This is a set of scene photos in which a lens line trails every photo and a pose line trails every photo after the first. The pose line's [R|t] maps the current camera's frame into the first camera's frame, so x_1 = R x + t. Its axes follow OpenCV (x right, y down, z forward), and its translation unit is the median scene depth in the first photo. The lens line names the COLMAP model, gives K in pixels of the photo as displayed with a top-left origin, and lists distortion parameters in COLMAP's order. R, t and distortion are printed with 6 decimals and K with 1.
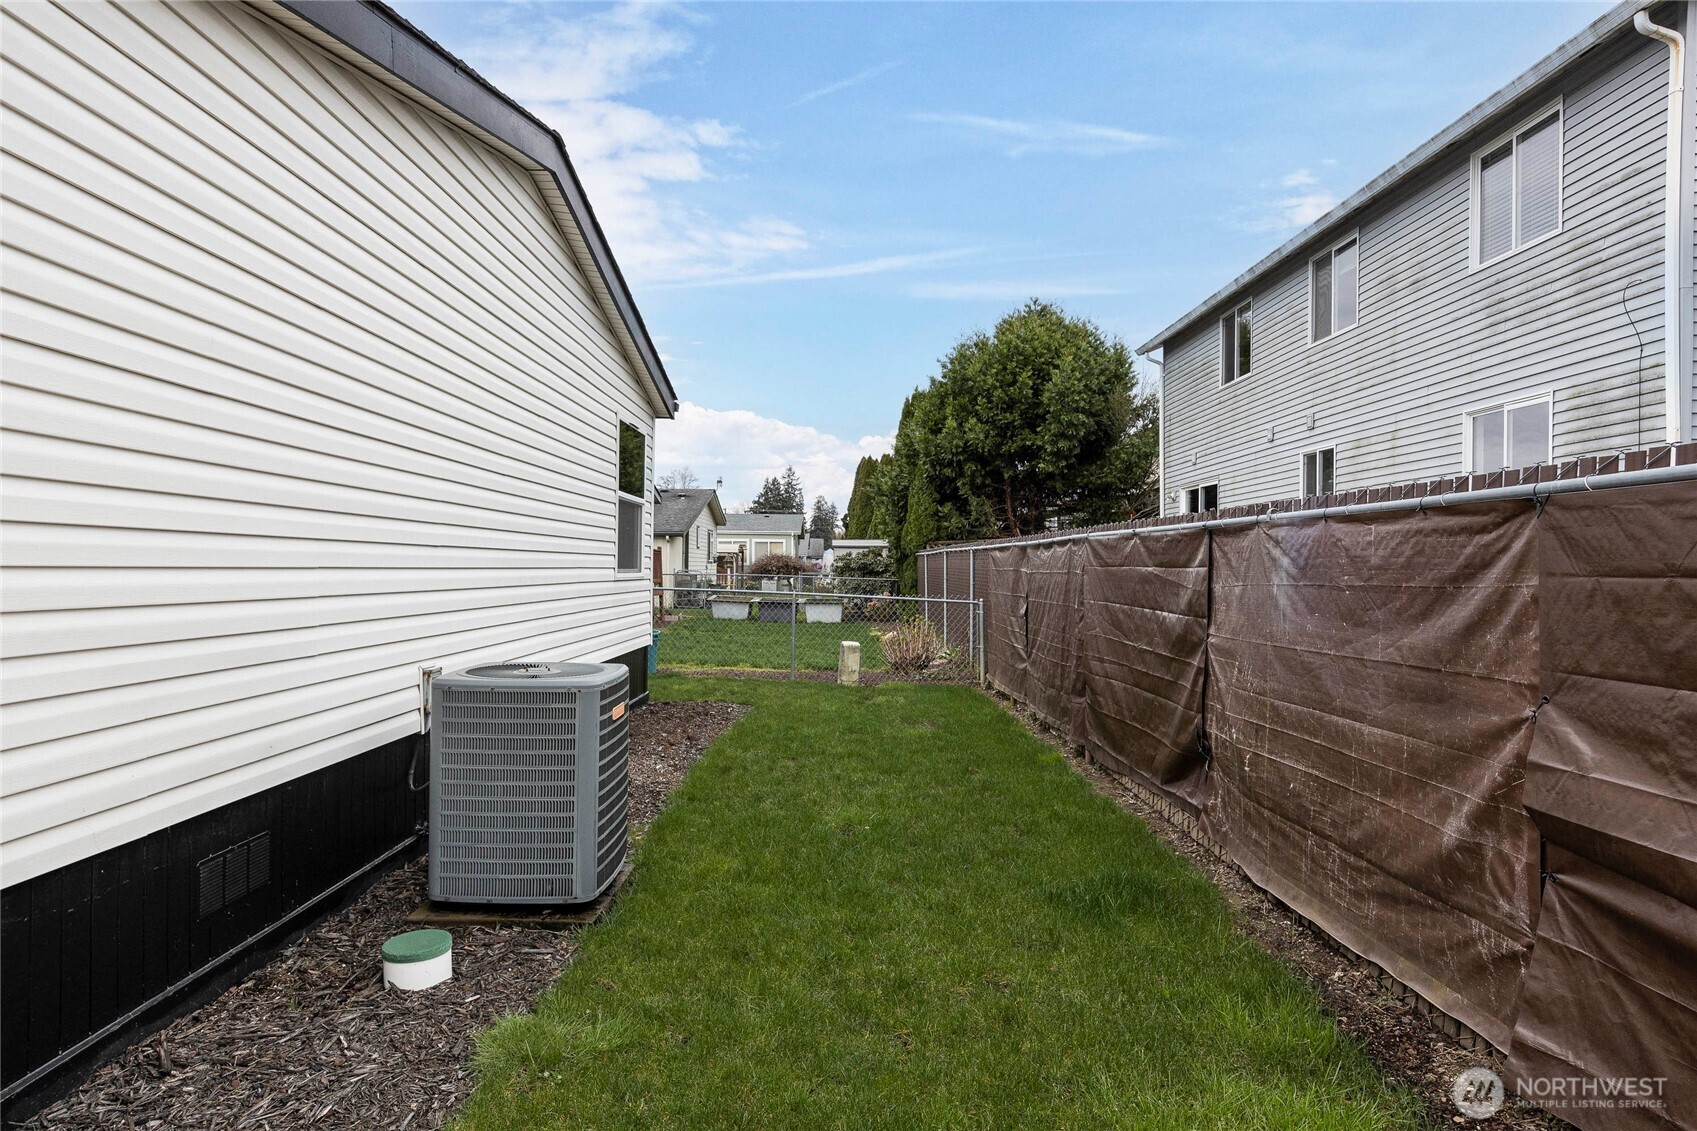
lens RADIAL K [[873.5, 0, 849.6], [0, 873.5, 545.7], [0, 0, 1]] dist [0.004667, -0.000075]
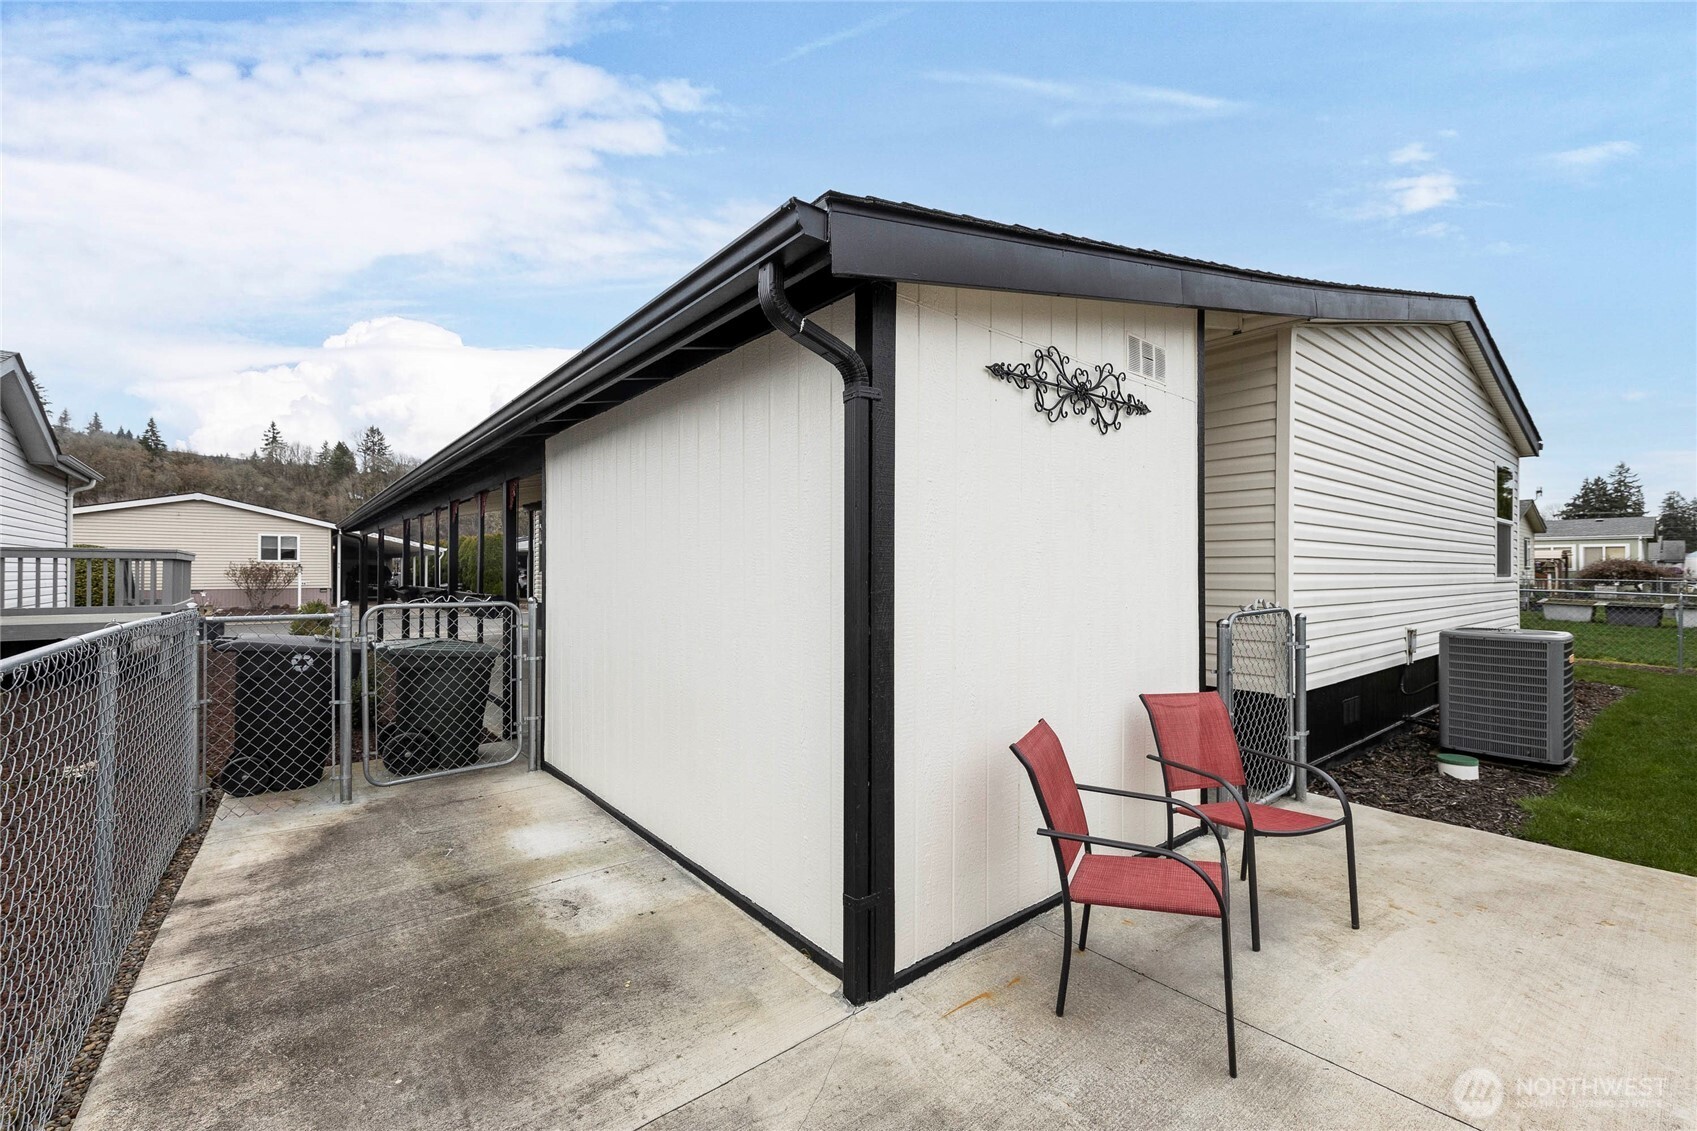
lens RADIAL K [[700.8, 0, 848.5], [0, 700.8, 565.5], [0, 0, 1]] dist [-0.001096, -0.000109]
pose [[0.629275, -0.016955, -0.776998, -0.043986], [0.025133, 0.999683, -0.001459, -0.009529], [0.776776, -0.018610, 0.629501, -0.425960]]
